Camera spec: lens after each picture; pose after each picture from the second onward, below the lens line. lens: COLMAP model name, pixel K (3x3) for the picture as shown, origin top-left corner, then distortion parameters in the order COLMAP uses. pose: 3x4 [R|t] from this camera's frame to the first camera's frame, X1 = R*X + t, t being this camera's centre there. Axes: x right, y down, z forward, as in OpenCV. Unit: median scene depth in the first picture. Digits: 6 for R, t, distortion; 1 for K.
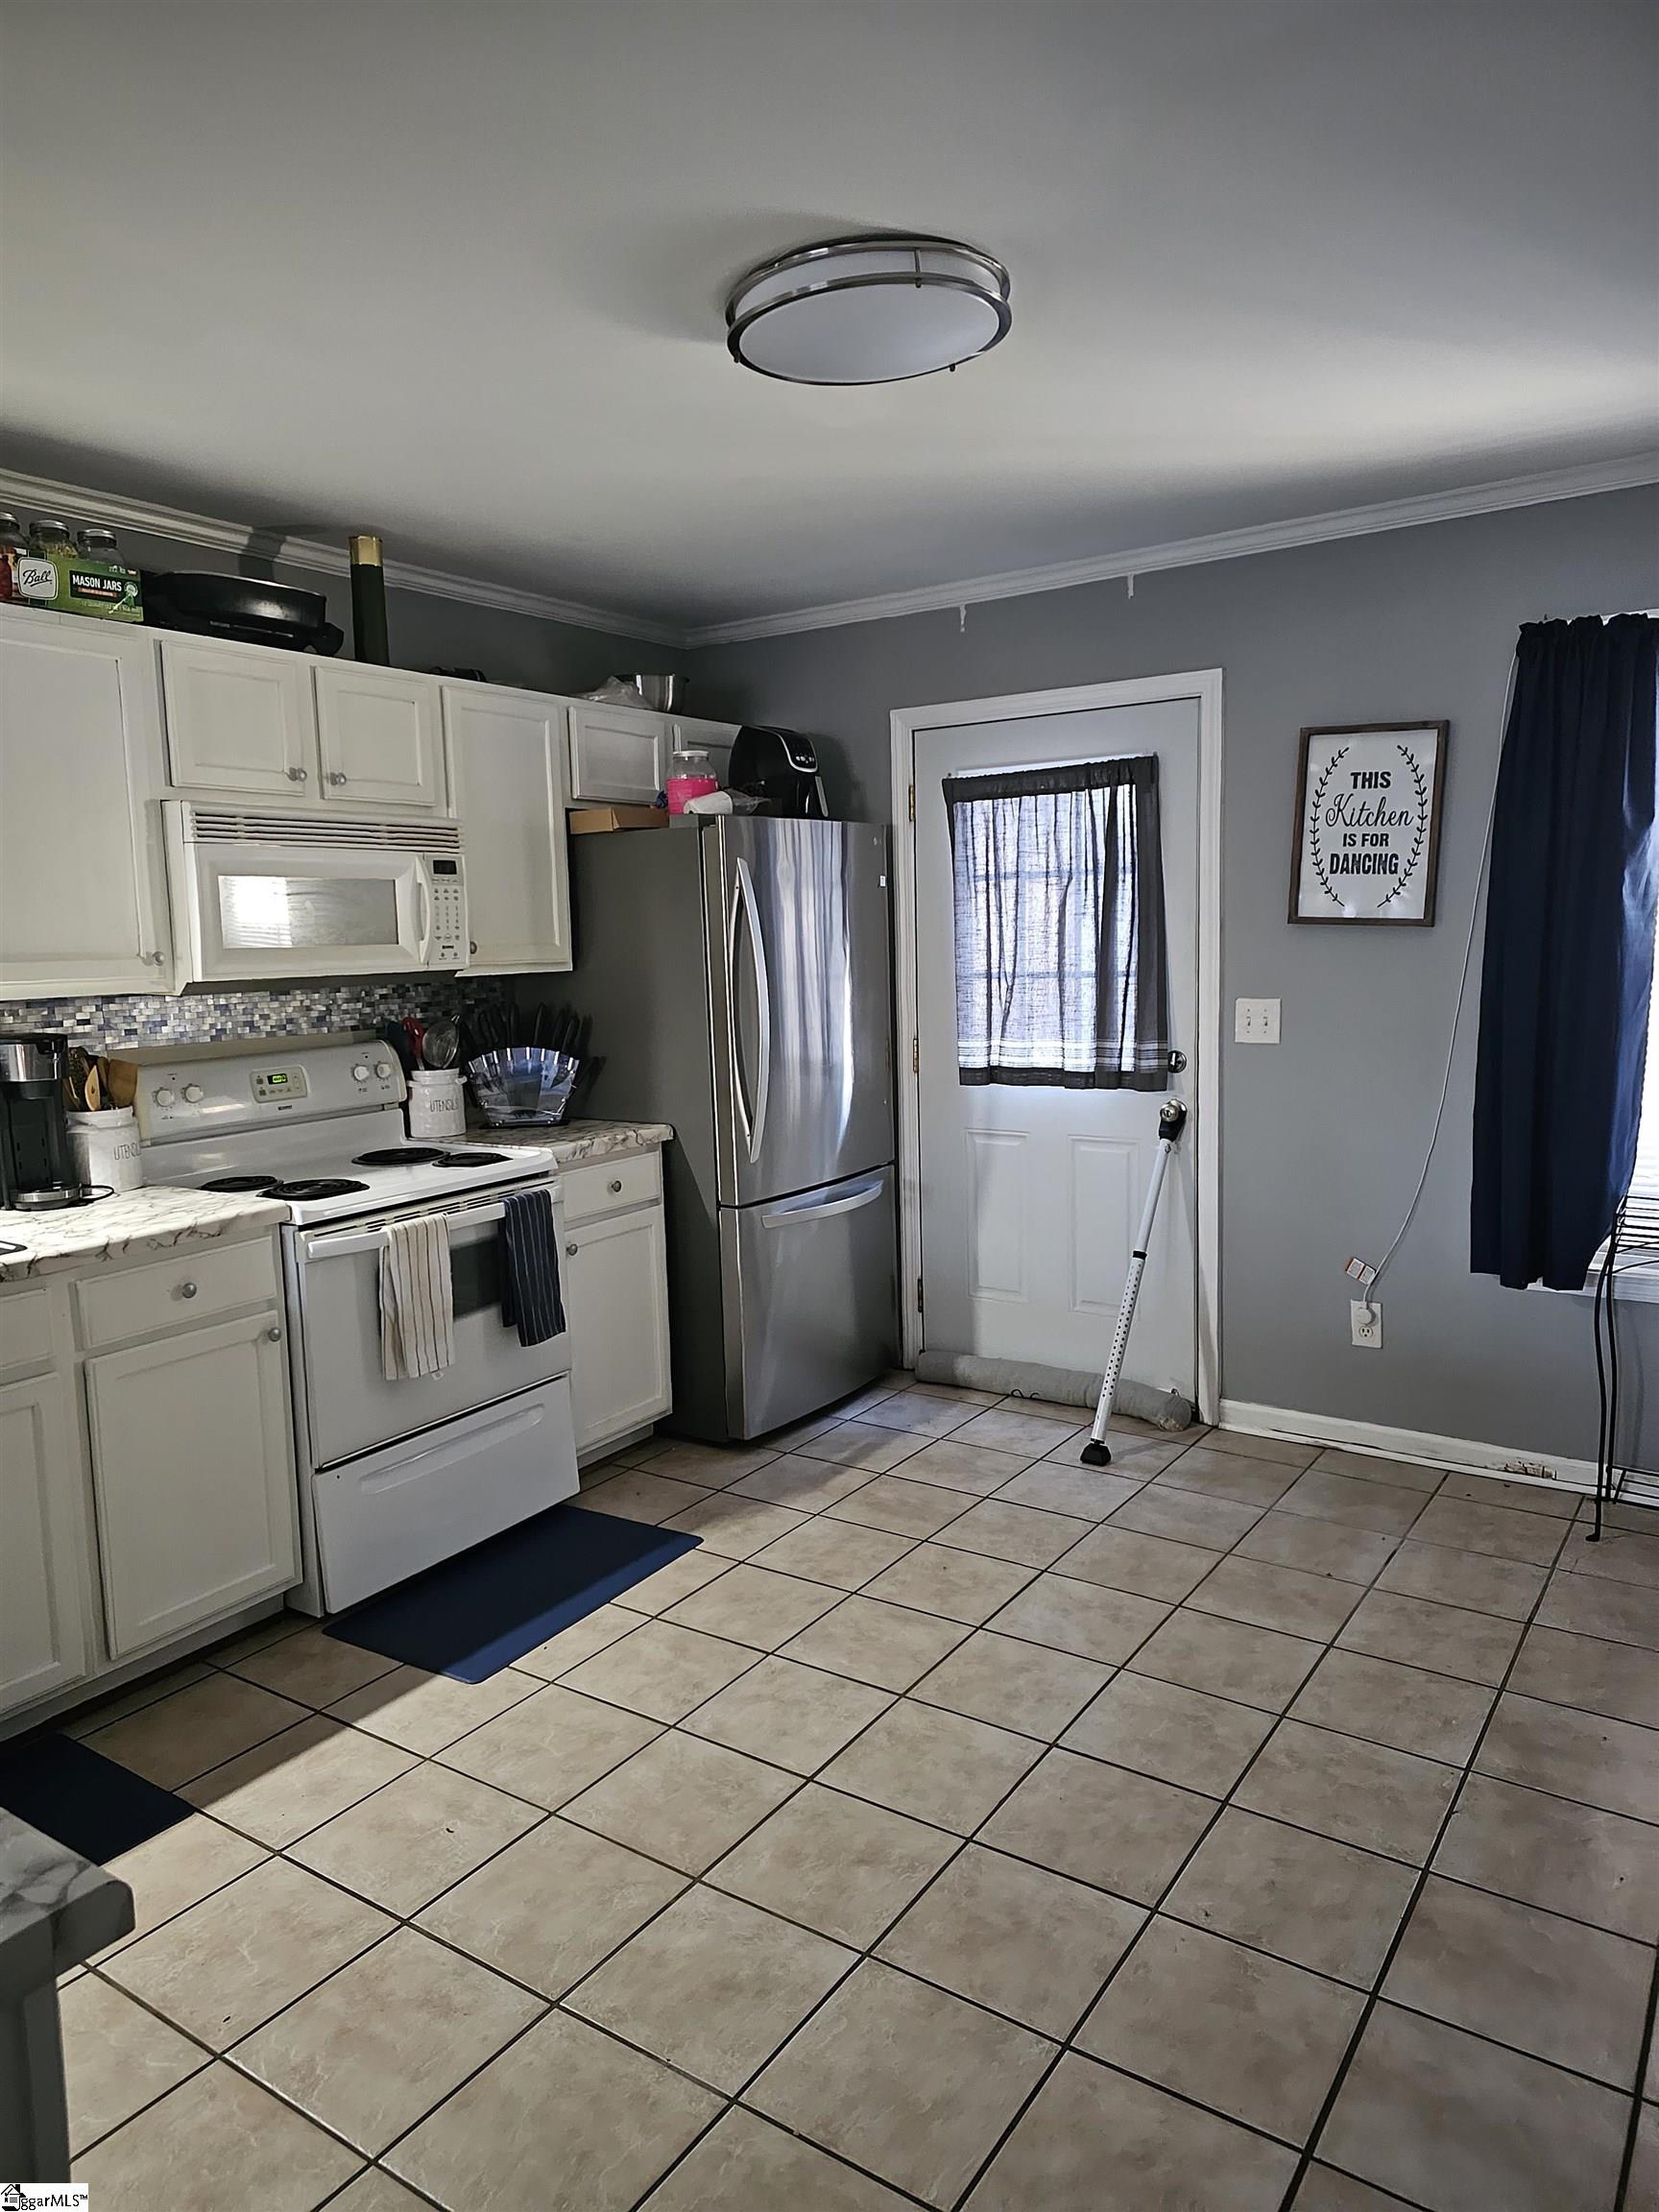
lens RADIAL K [[1481.4, 0, 815.9], [0, 1481.4, 1105.6], [0, 0, 1]] dist [0.099131, -0.084595]
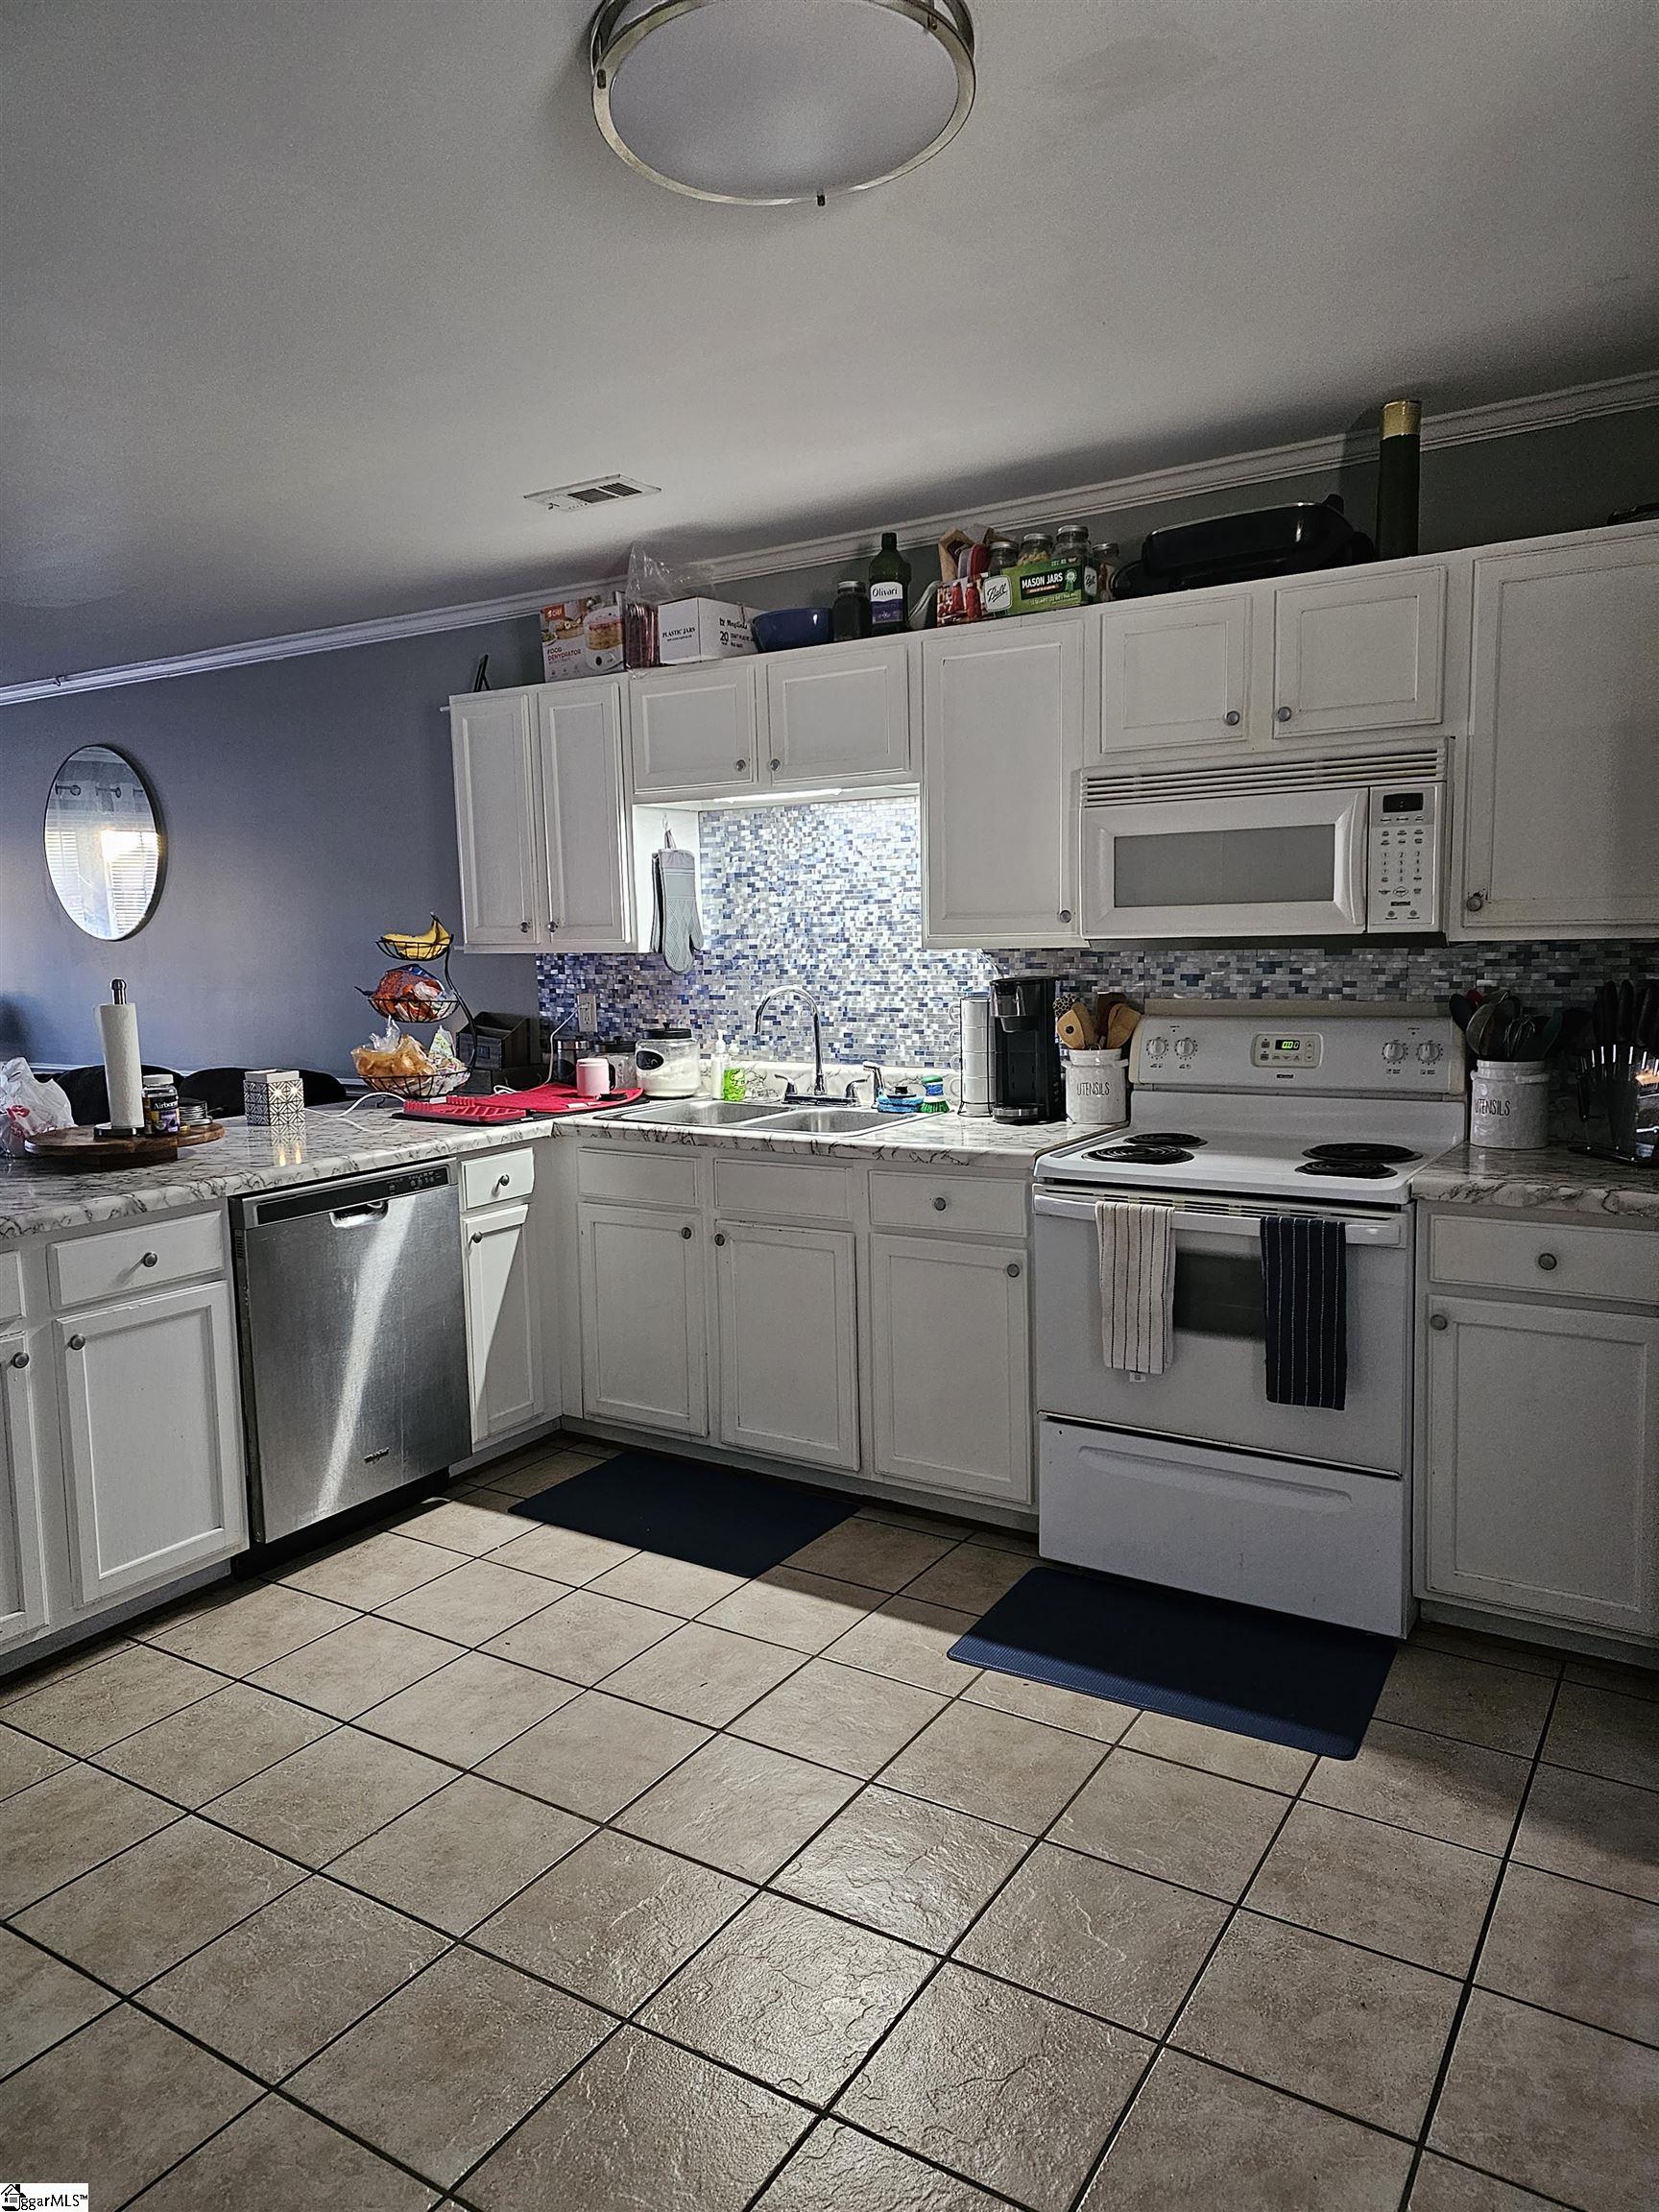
lens RADIAL K [[1481.4, 0, 815.9], [0, 1481.4, 1105.6], [0, 0, 1]] dist [0.099131, -0.084595]
pose [[0.029226, 0.149494, -0.988331, 0.607548], [-0.099108, 0.984314, 0.145955, -0.095356], [0.994647, 0.093686, 0.043583, 0.733259]]
